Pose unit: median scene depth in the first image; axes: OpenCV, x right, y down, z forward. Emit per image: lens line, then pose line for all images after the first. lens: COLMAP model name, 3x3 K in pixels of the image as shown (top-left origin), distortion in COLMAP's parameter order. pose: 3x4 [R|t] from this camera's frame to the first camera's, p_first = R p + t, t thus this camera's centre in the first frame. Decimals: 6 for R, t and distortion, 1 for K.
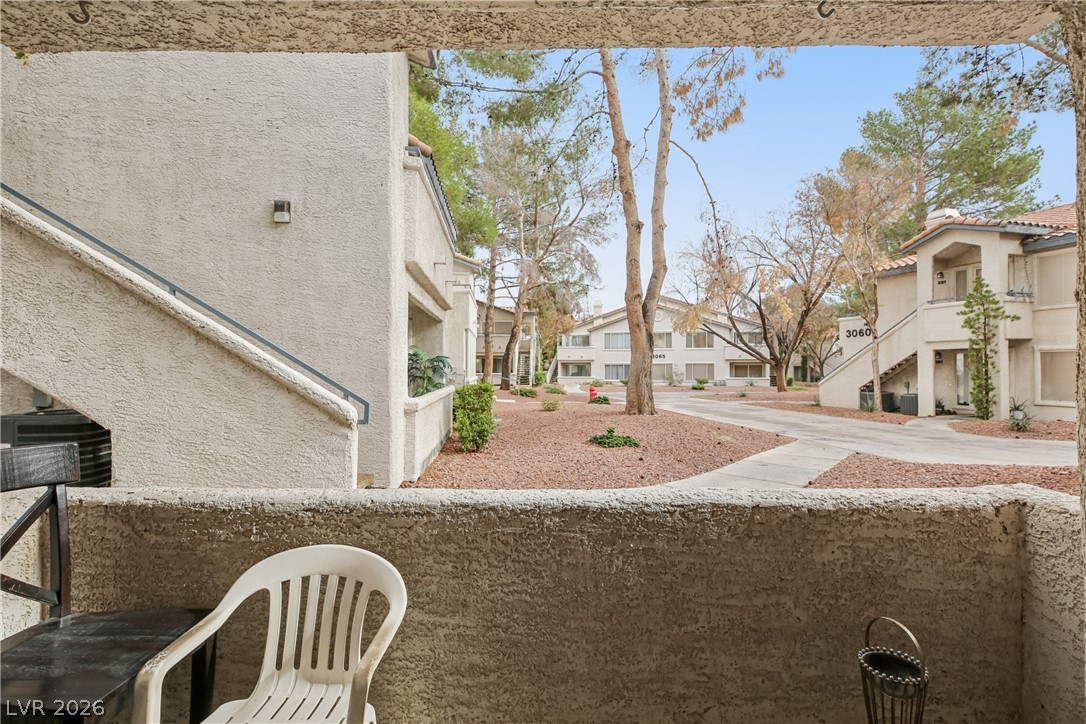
lens RADIAL K [[542.1, 0, 543.0], [0, 542.1, 362.0], [0, 0, 1]] dist [0.001768, 0.000186]
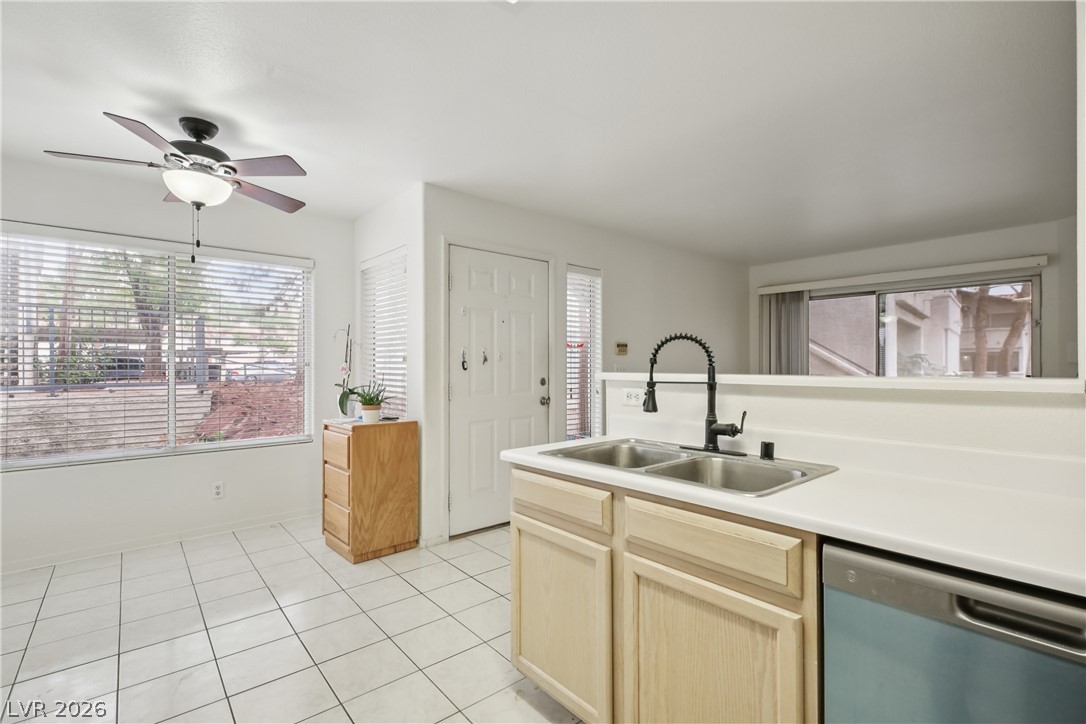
lens RADIAL K [[492.9, 0, 543.0], [0, 492.9, 362.0], [0, 0, 1]] dist [0.000410, -0.000349]
pose [[0.673843, -0.002081, -0.738871, 0.086632], [0.003927, 0.999992, 0.000765, 0.004479], [0.738864, -0.003417, 0.673846, -0.512175]]
